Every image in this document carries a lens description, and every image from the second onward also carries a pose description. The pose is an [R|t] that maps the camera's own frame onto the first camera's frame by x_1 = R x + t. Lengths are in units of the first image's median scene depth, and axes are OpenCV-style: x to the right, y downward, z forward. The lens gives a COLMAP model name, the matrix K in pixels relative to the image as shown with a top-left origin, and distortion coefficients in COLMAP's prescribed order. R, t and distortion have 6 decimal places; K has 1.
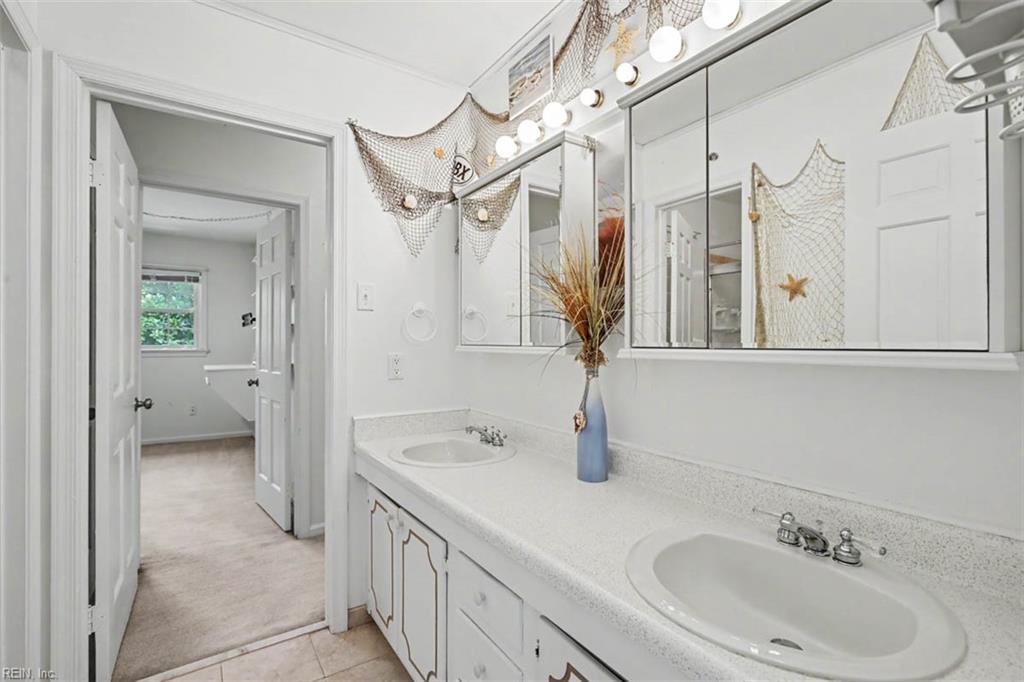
lens RADIAL K [[476.8, 0, 512.8], [0, 476.8, 340.7], [0, 0, 1]] dist [-0.003024, 0.000269]
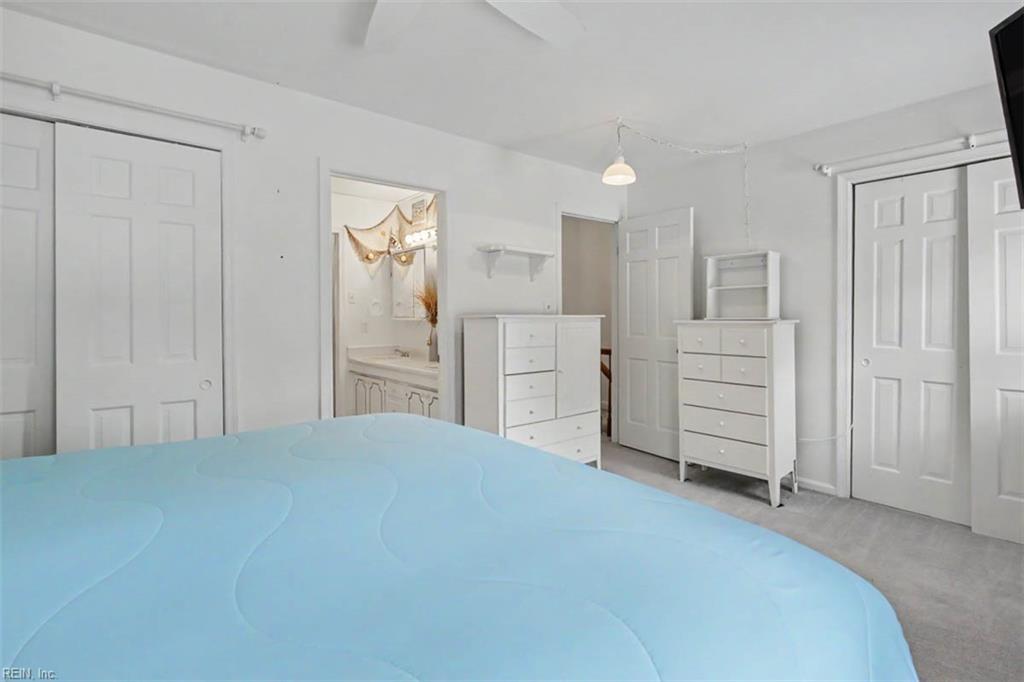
lens RADIAL K [[476.8, 0, 518.6], [0, 476.8, 313.2], [0, 0, 1]] dist [-0.003024, 0.000269]
pose [[0.994840, -0.005758, 0.101295, 0.271134], [0.005245, 0.999972, 0.005329, -0.019463], [-0.101323, -0.004770, 0.994842, -1.414470]]
